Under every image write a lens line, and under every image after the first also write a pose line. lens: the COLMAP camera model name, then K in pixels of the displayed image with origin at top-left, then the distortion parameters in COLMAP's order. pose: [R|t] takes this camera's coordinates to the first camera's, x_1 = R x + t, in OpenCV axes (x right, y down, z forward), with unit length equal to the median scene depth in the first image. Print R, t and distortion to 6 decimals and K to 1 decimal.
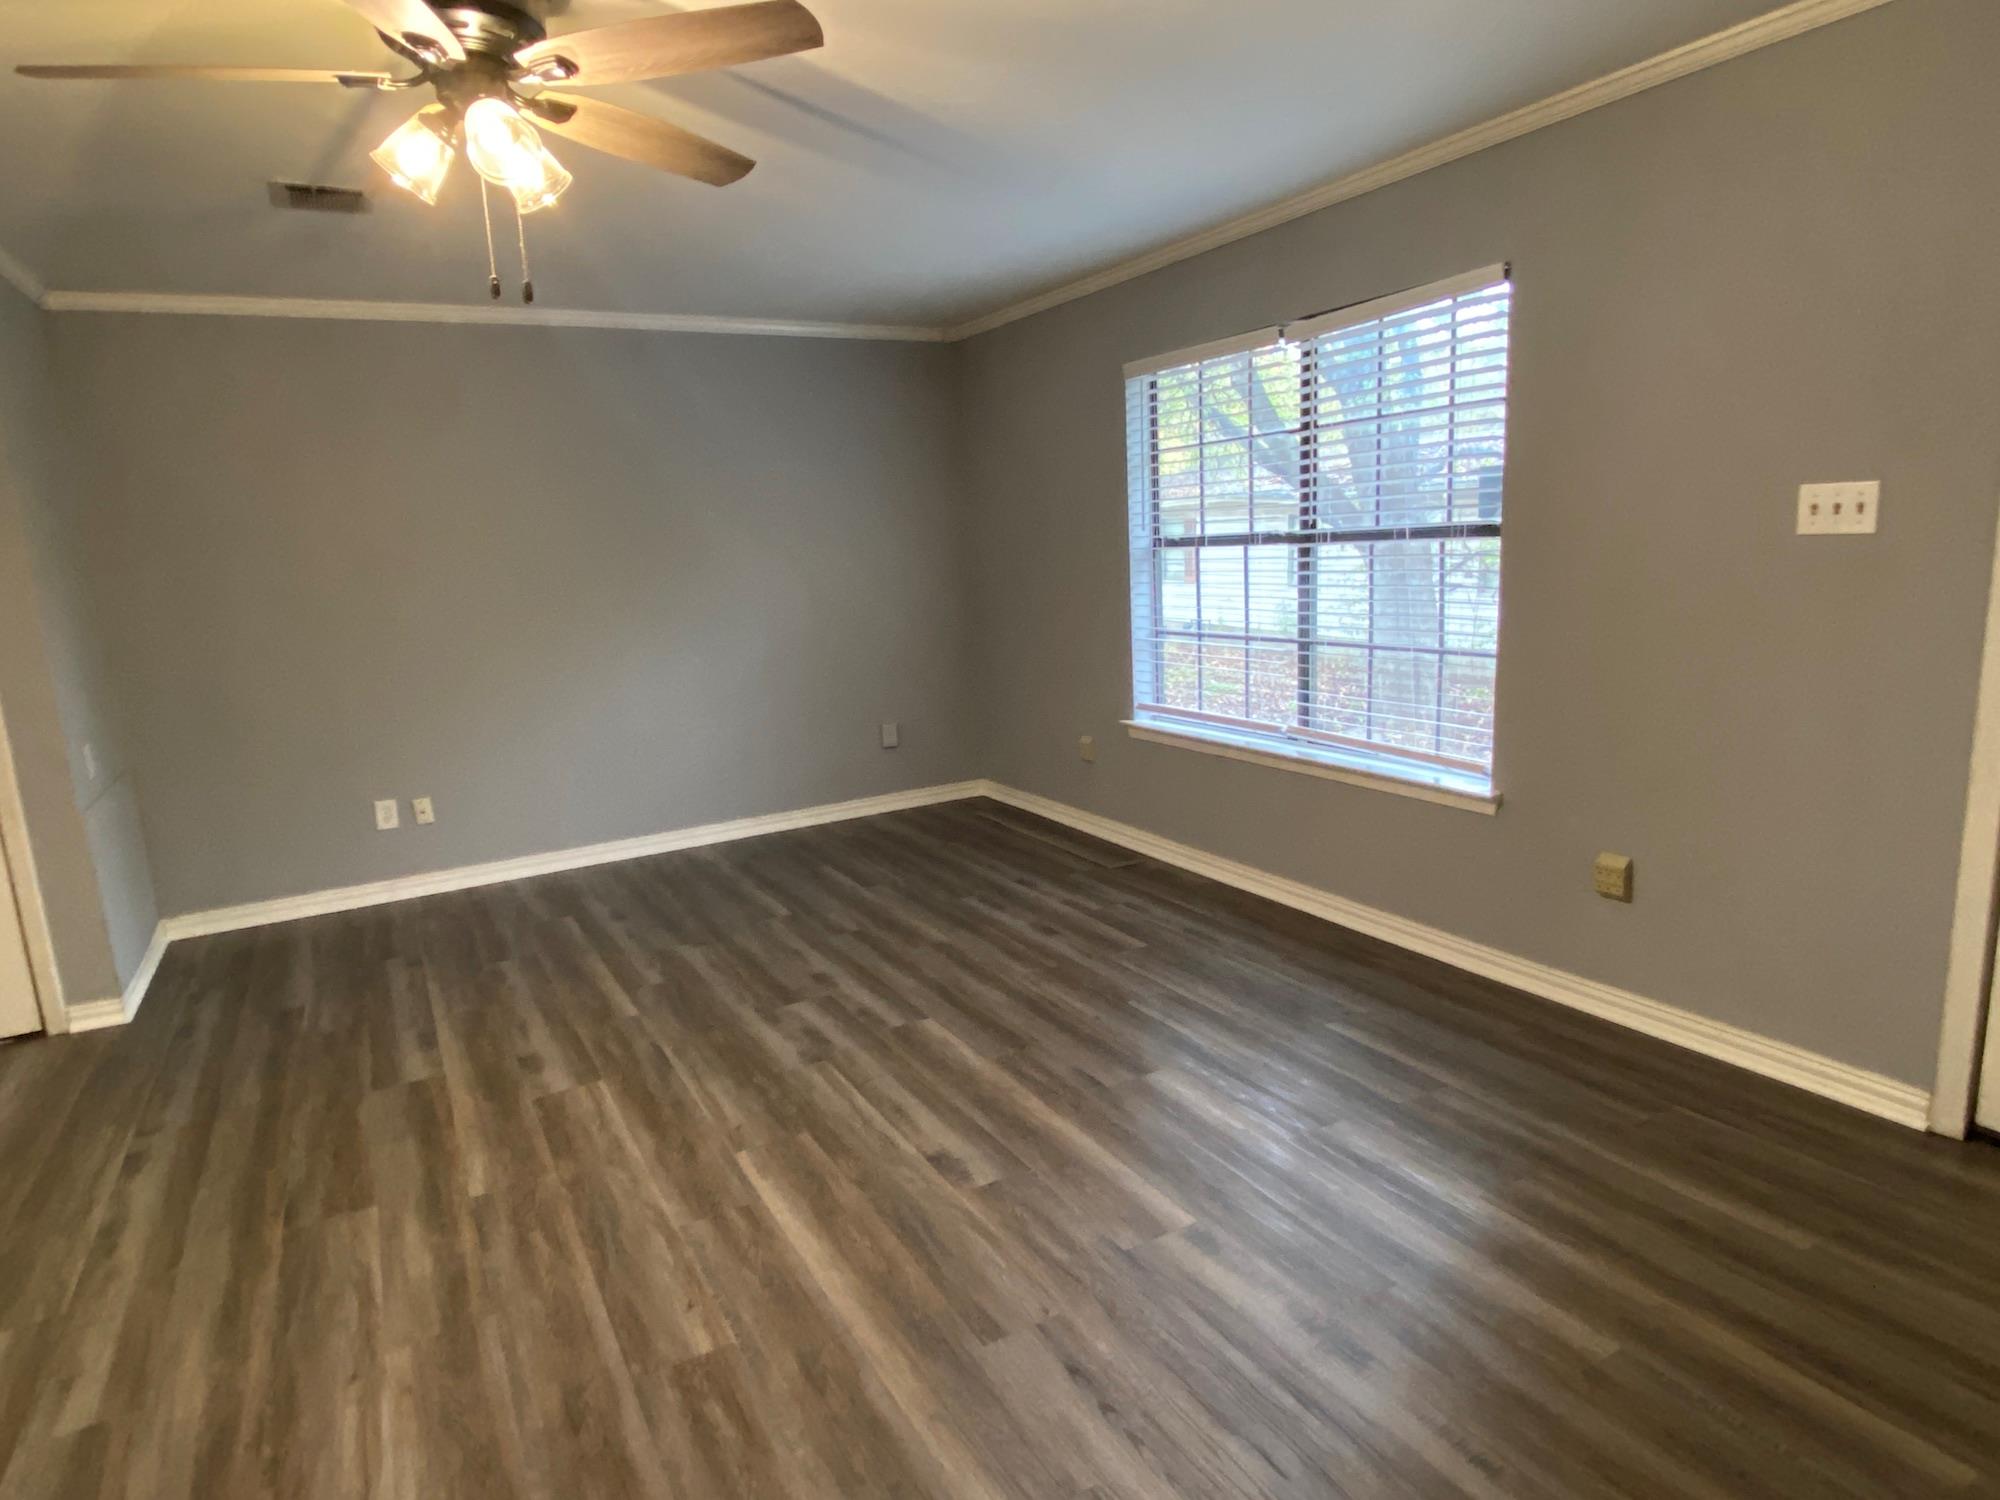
lens RADIAL K [[1149.9, 0, 975.3], [0, 1149.9, 750.6], [0, 0, 1]] dist [0.060832, -0.047199]
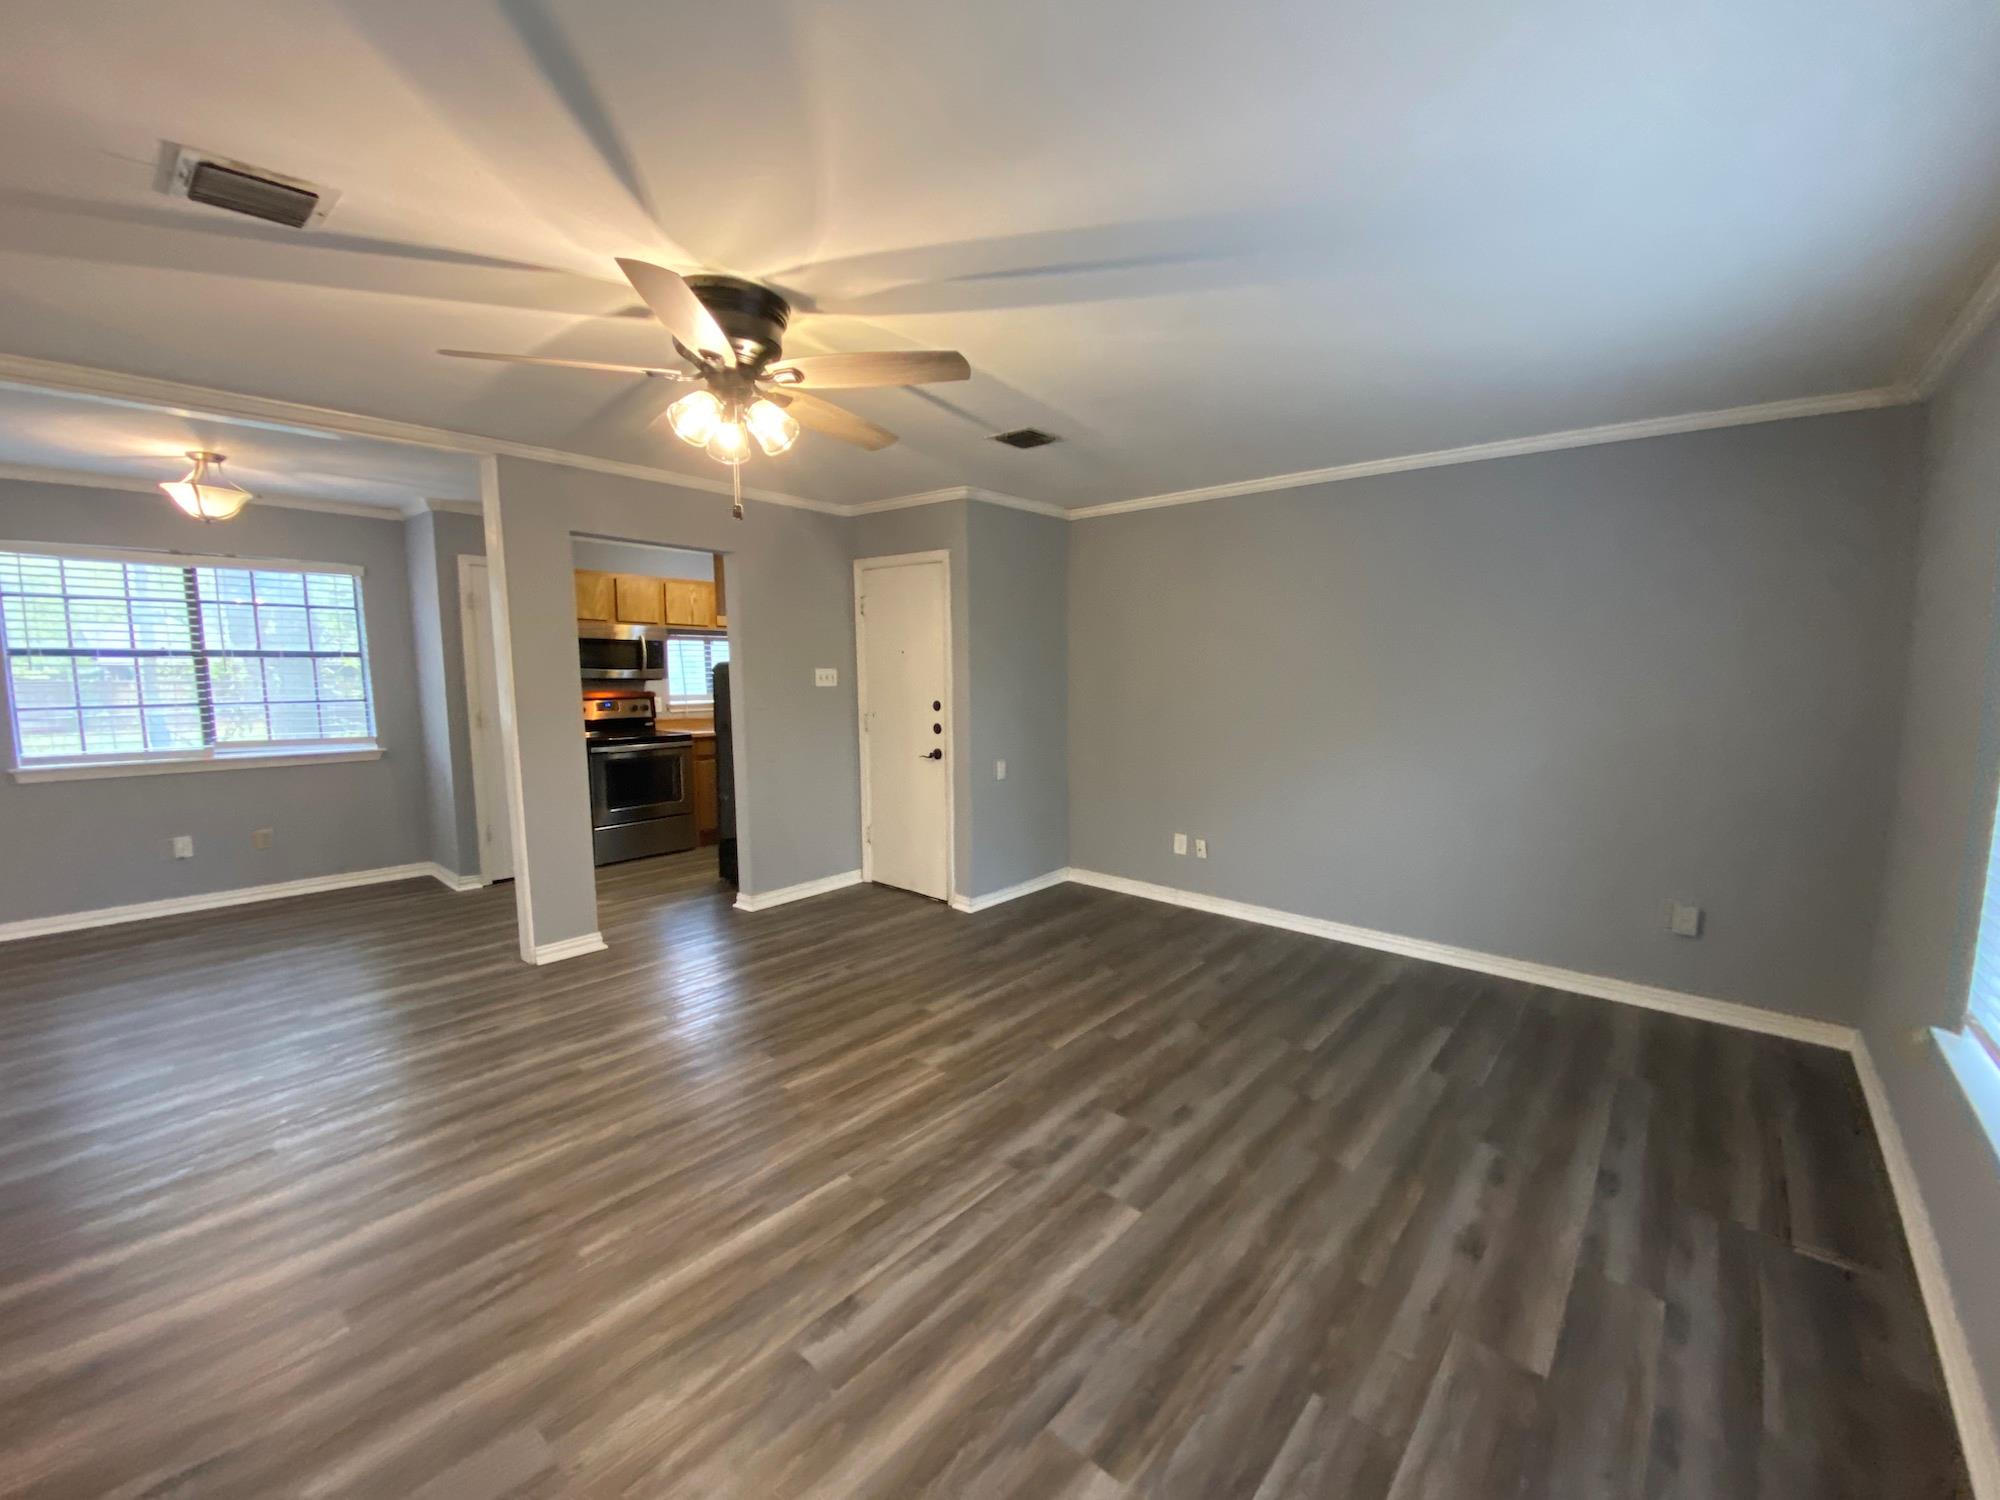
lens RADIAL K [[807.7, 0, 996.2], [0, 807.7, 742.9], [0, 0, 1]] dist [0.030908, -0.023785]
pose [[0.344255, 0.151139, -0.926631, 0.420058], [-0.188698, 0.977957, 0.089406, -0.149864], [0.919718, 0.144075, 0.365186, 0.558663]]
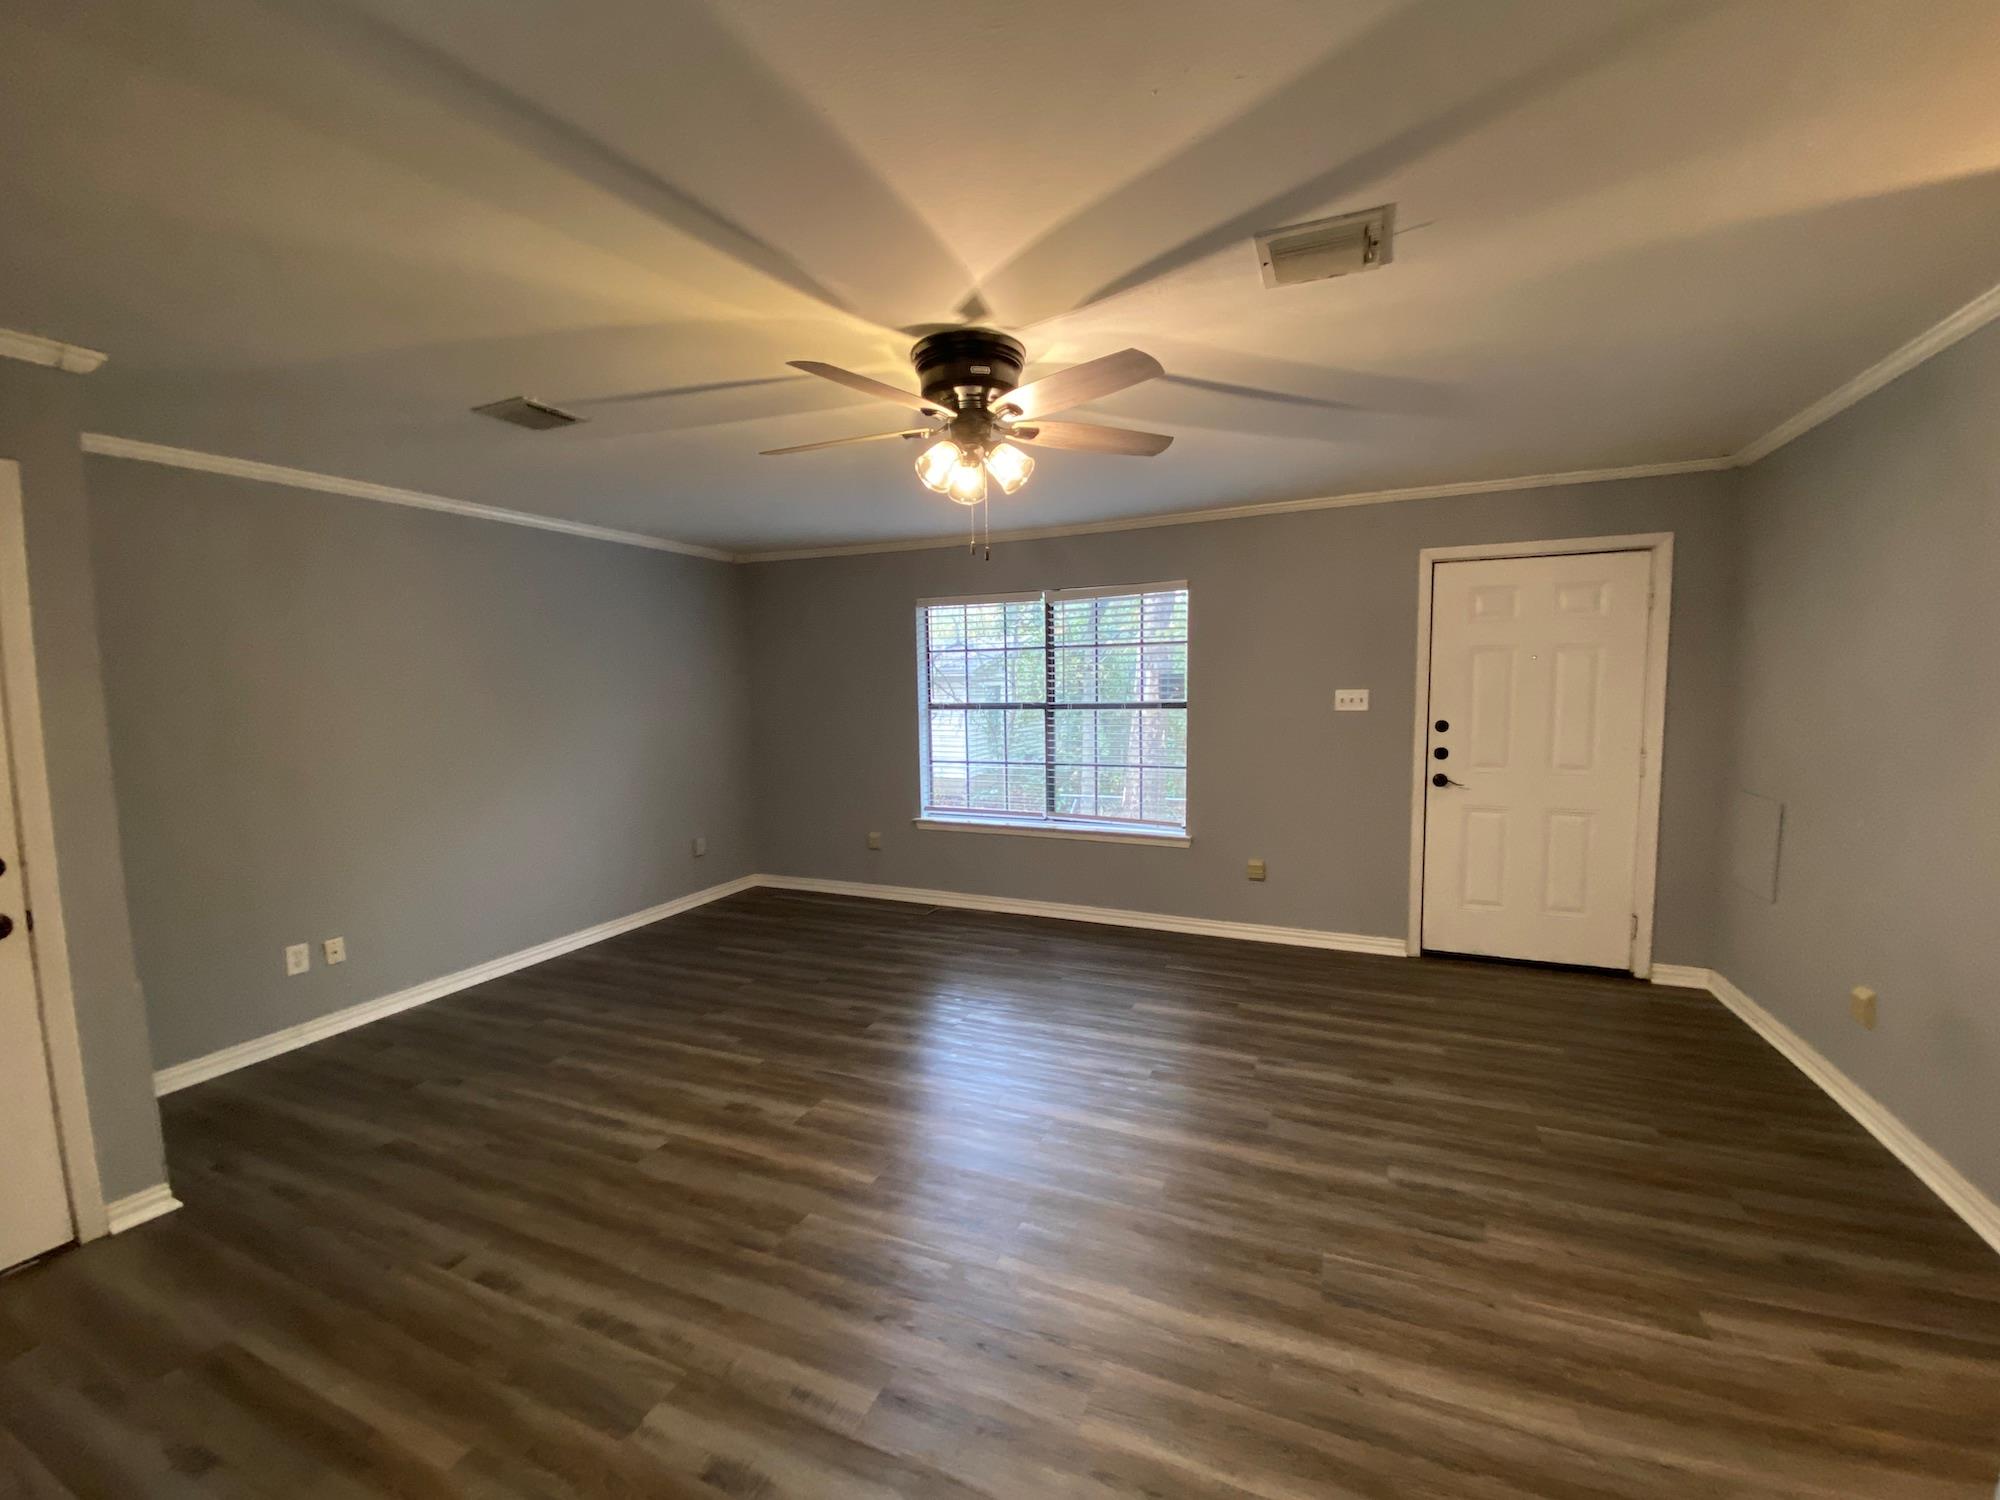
lens RADIAL K [[823.8, 0, 977.4], [0, 823.8, 746.0], [0, 0, 1]] dist [0.043851, -0.030161]
pose [[0.800544, -0.008332, 0.599216, -0.627570], [0.086479, 0.991044, -0.101753, -0.004032], [-0.593002, 0.133278, 0.794095, 0.074652]]
